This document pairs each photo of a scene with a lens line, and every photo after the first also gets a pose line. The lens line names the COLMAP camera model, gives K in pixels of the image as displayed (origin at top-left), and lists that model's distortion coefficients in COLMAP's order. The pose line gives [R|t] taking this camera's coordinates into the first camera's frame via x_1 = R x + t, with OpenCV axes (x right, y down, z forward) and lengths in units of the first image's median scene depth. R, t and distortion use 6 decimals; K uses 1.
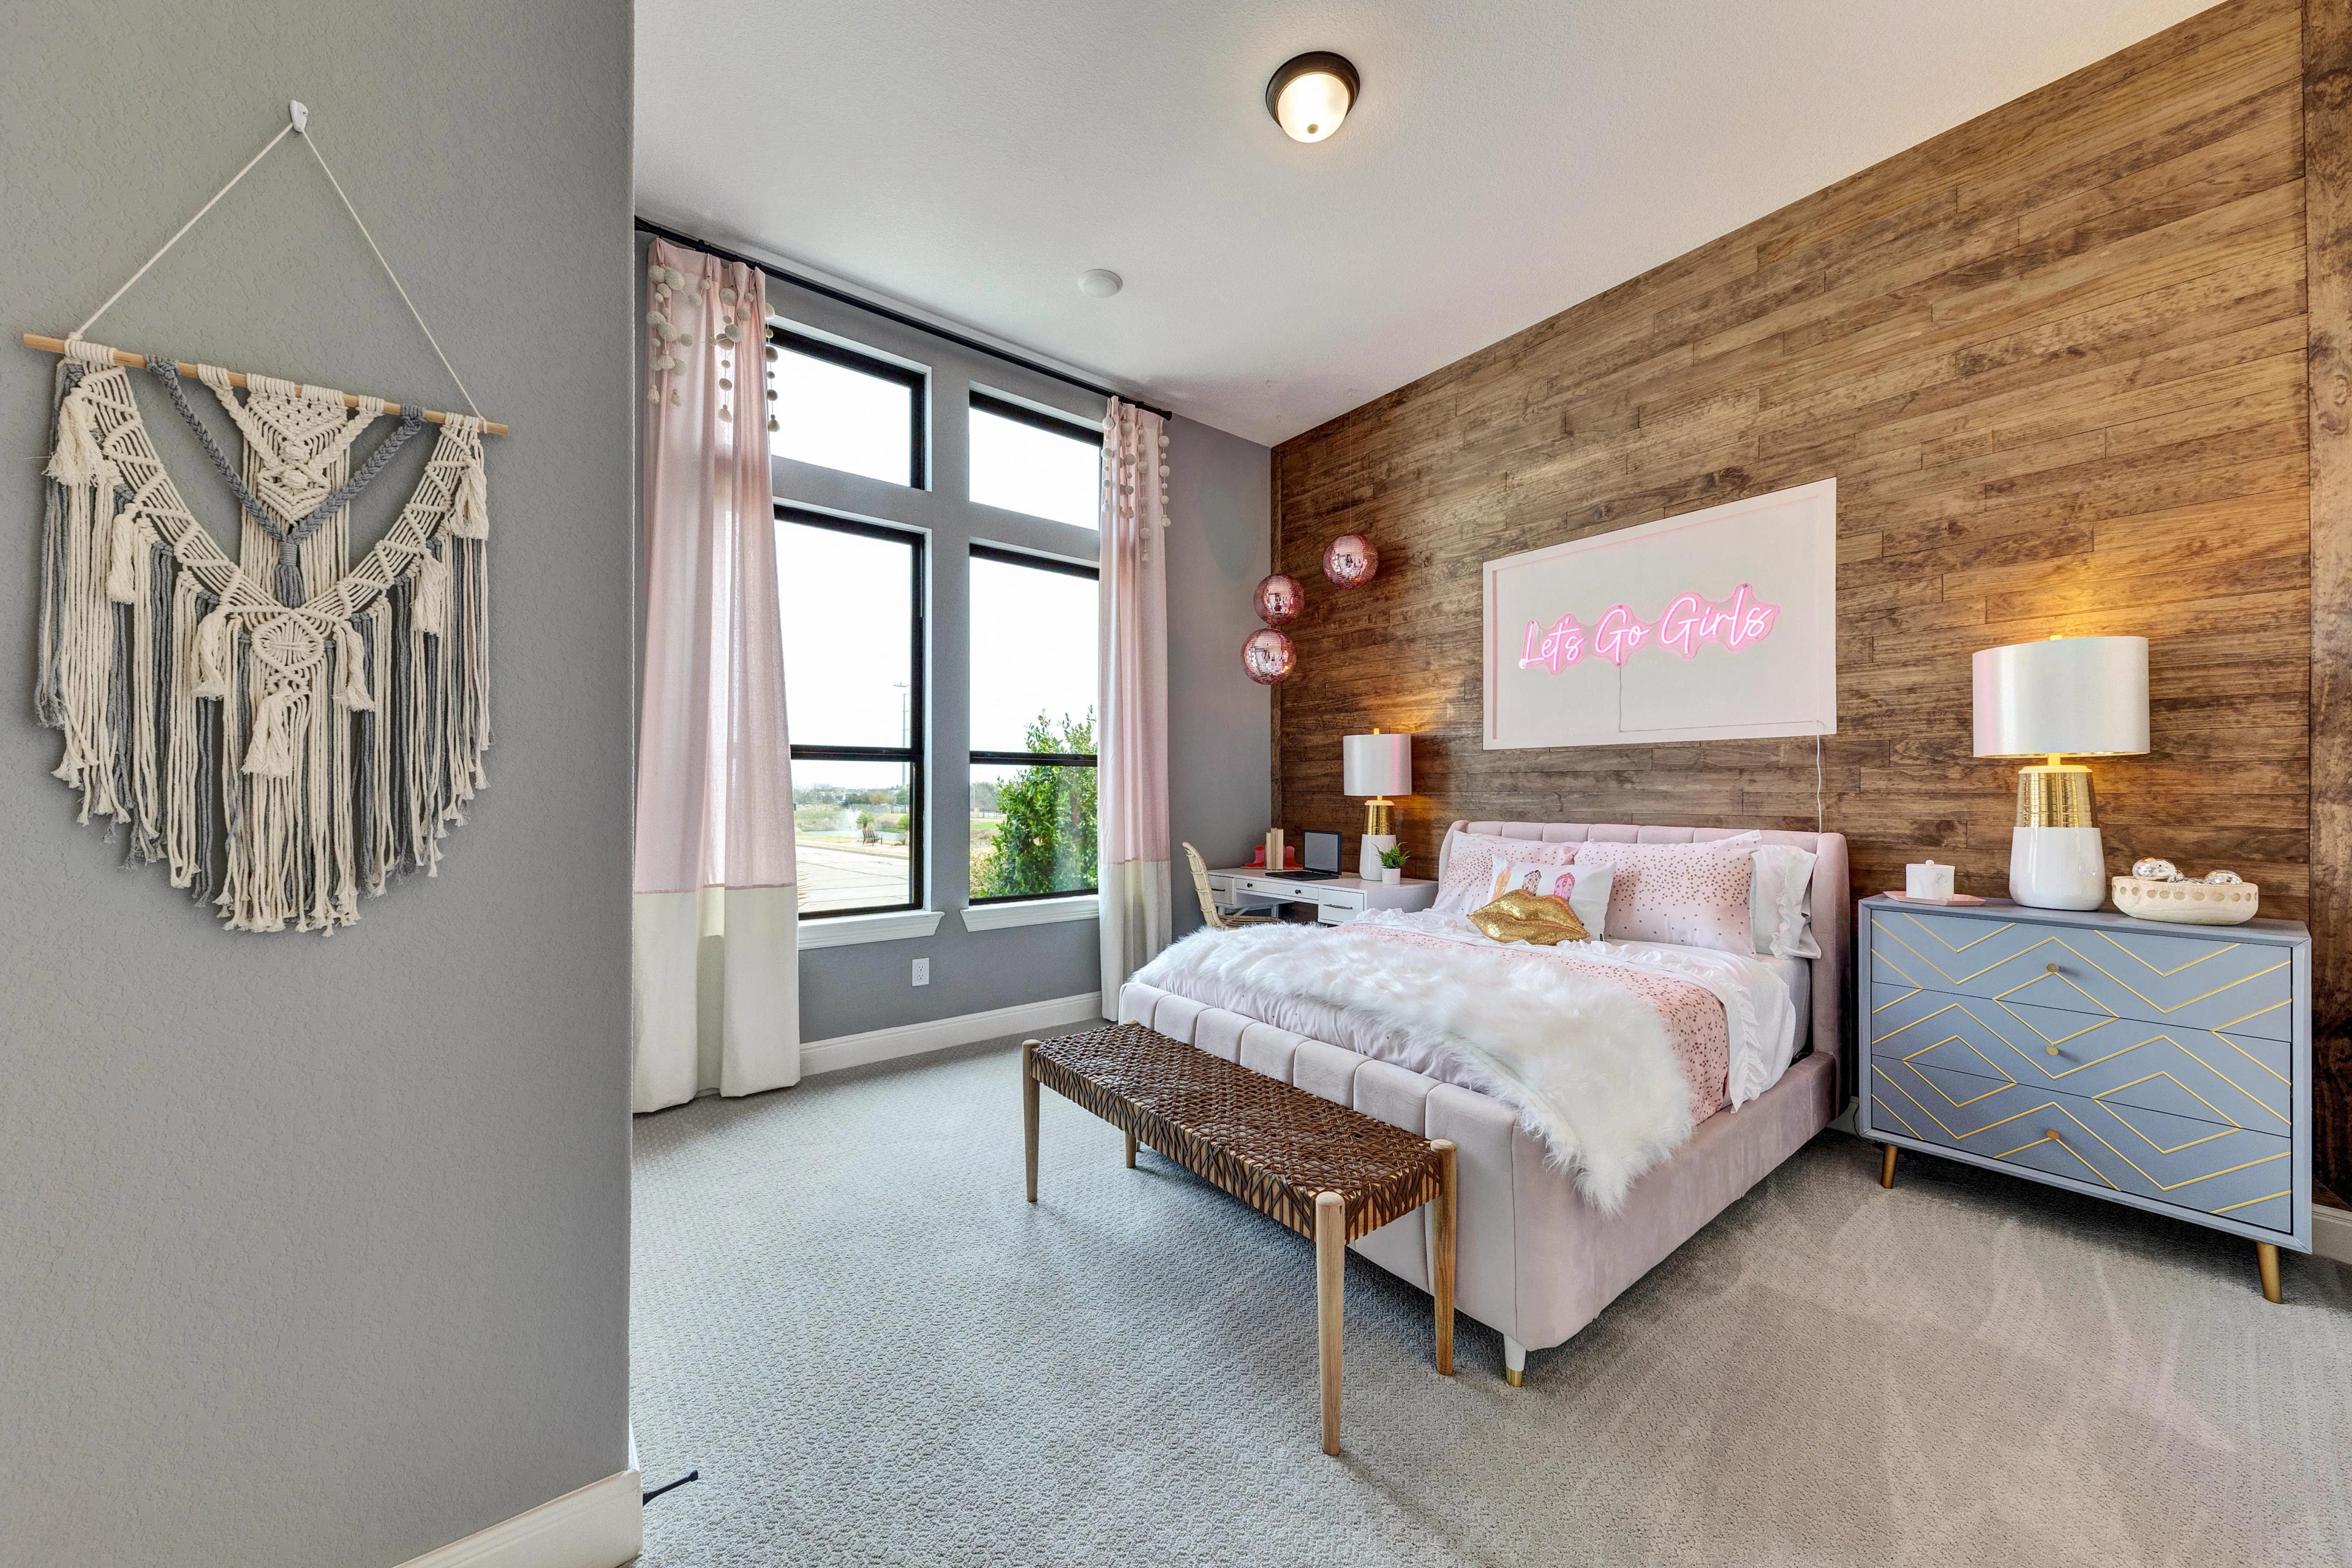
lens RADIAL K [[812.6, 0, 1176.0], [0, 812.6, 784.0], [0, 0, 1]] dist [0.000518, 0.000018]
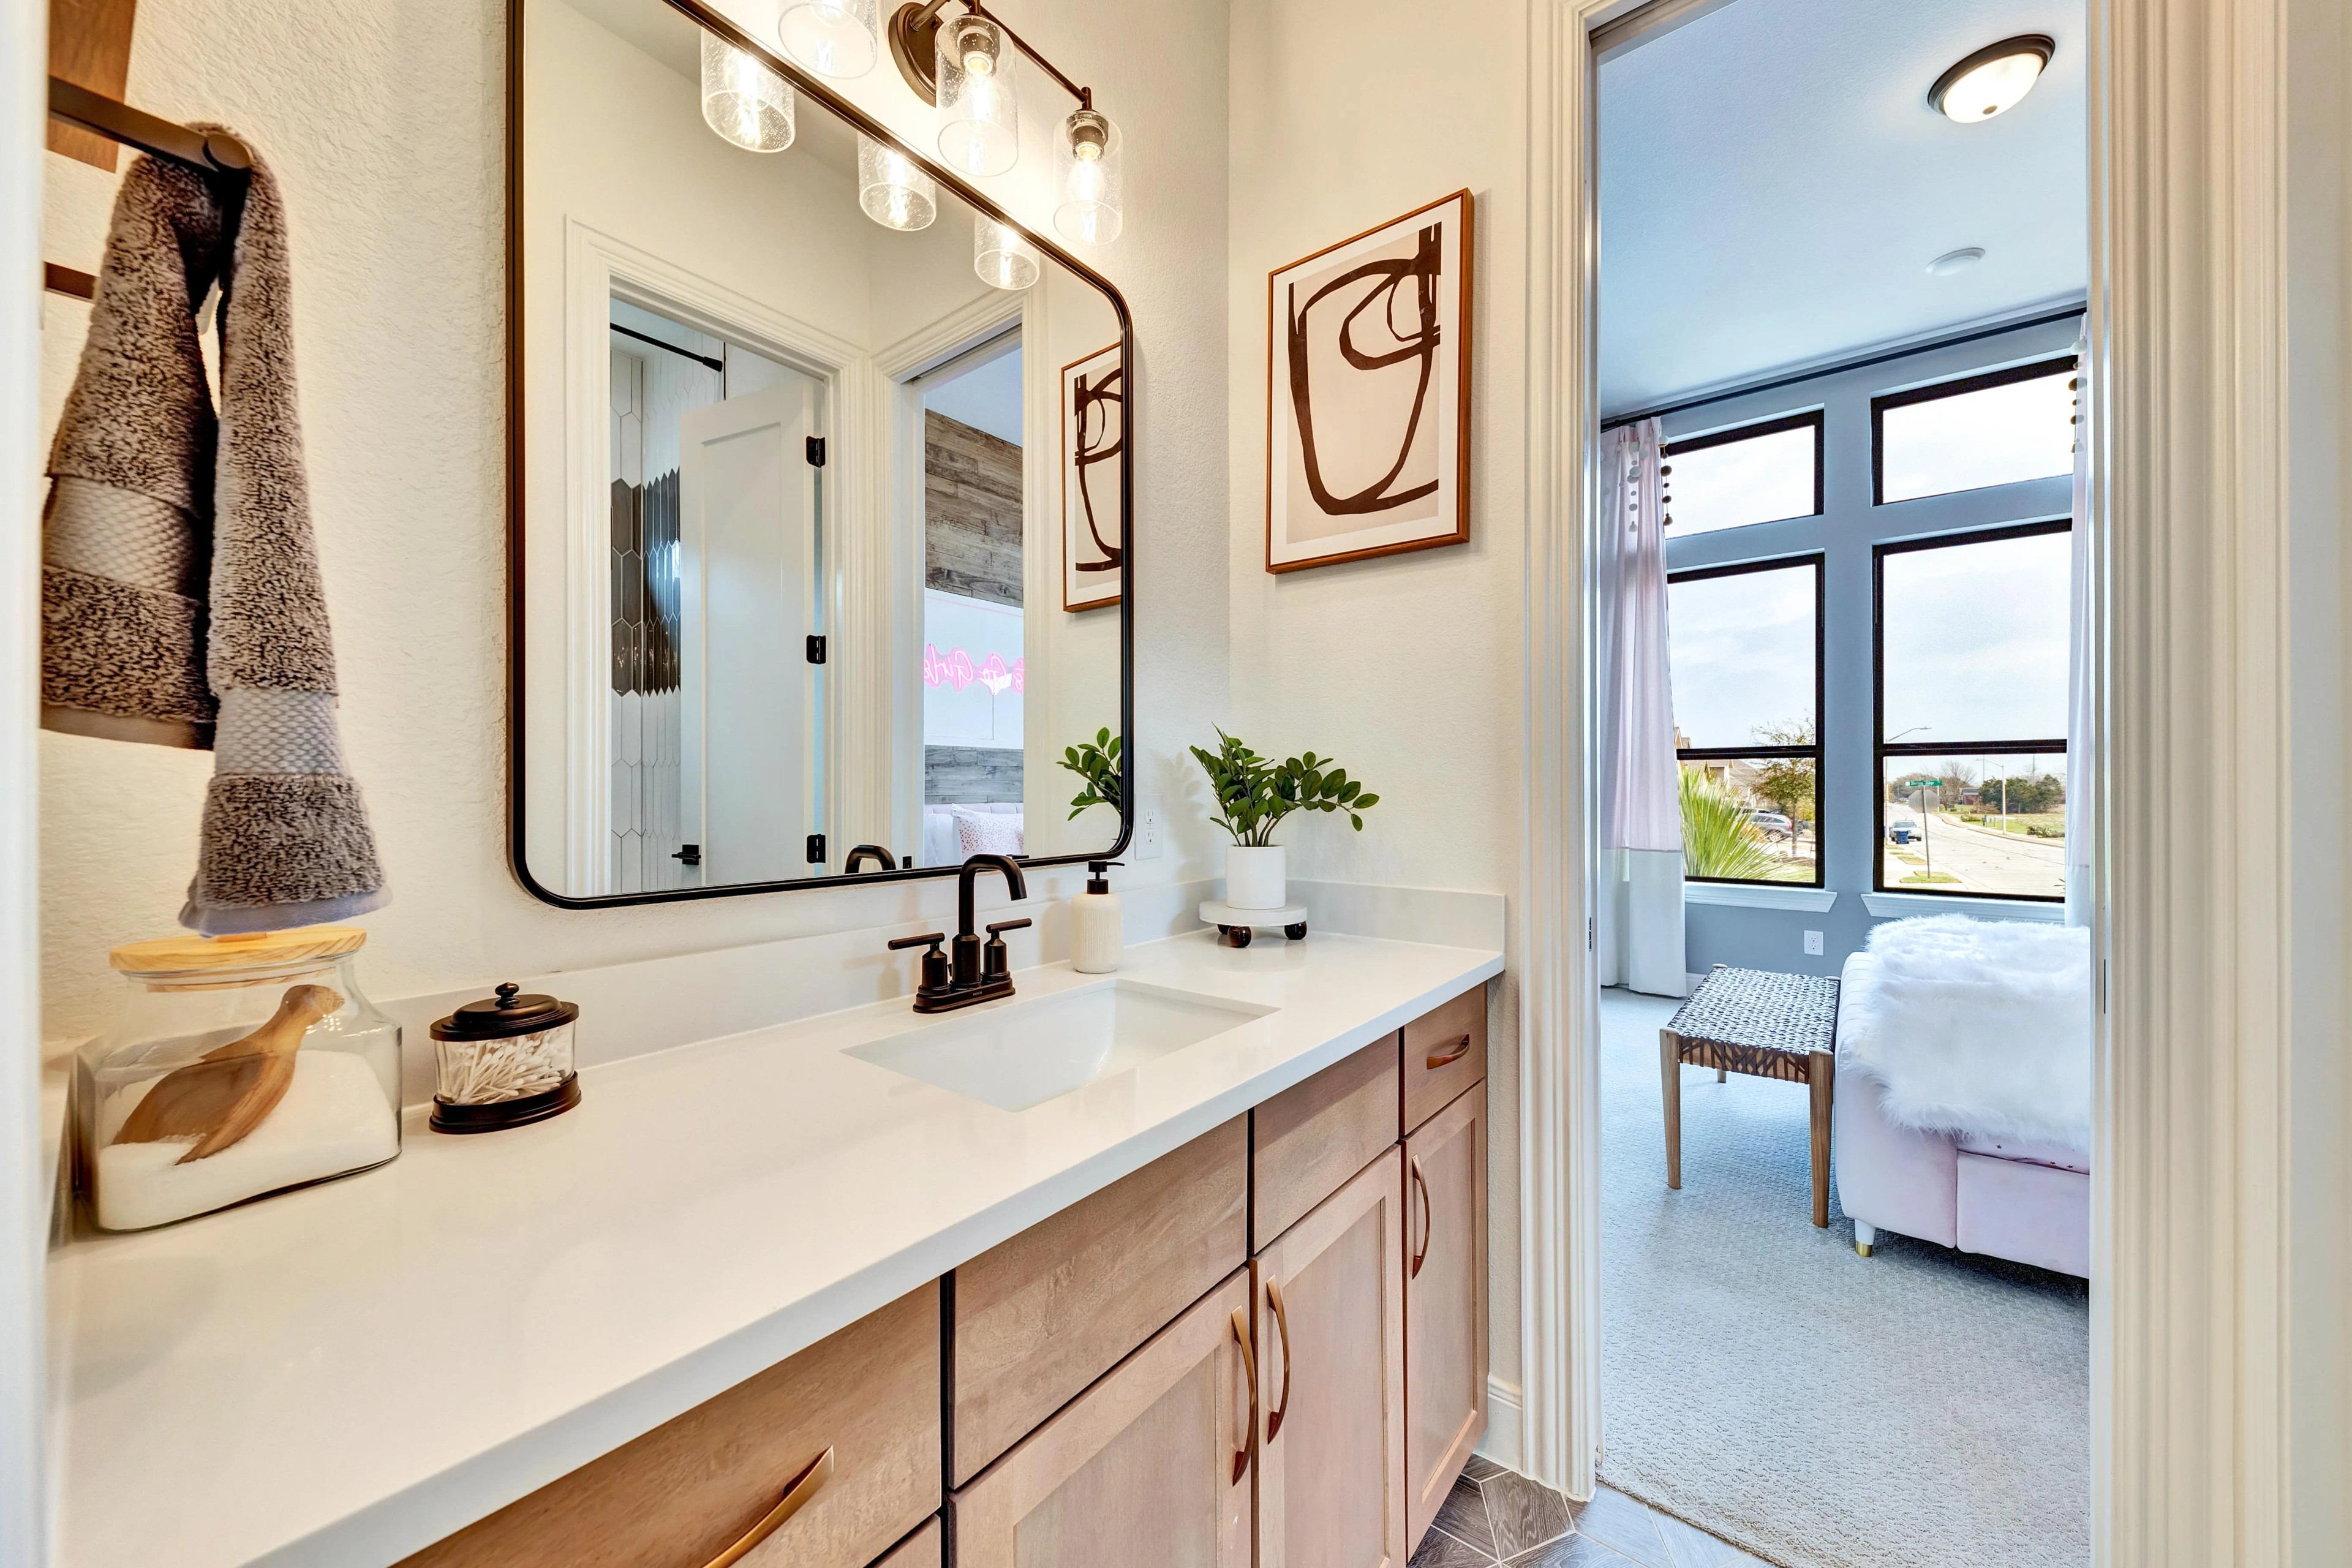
lens RADIAL K [[812.6, 0, 1176.0], [0, 812.6, 784.0], [0, 0, 1]] dist [0.000518, 0.000018]
pose [[0.227913, -0.003051, -0.973677, 0.590154], [0.005024, 0.999985, -0.001957, 0.007483], [0.973668, -0.004446, 0.227925, -0.124278]]
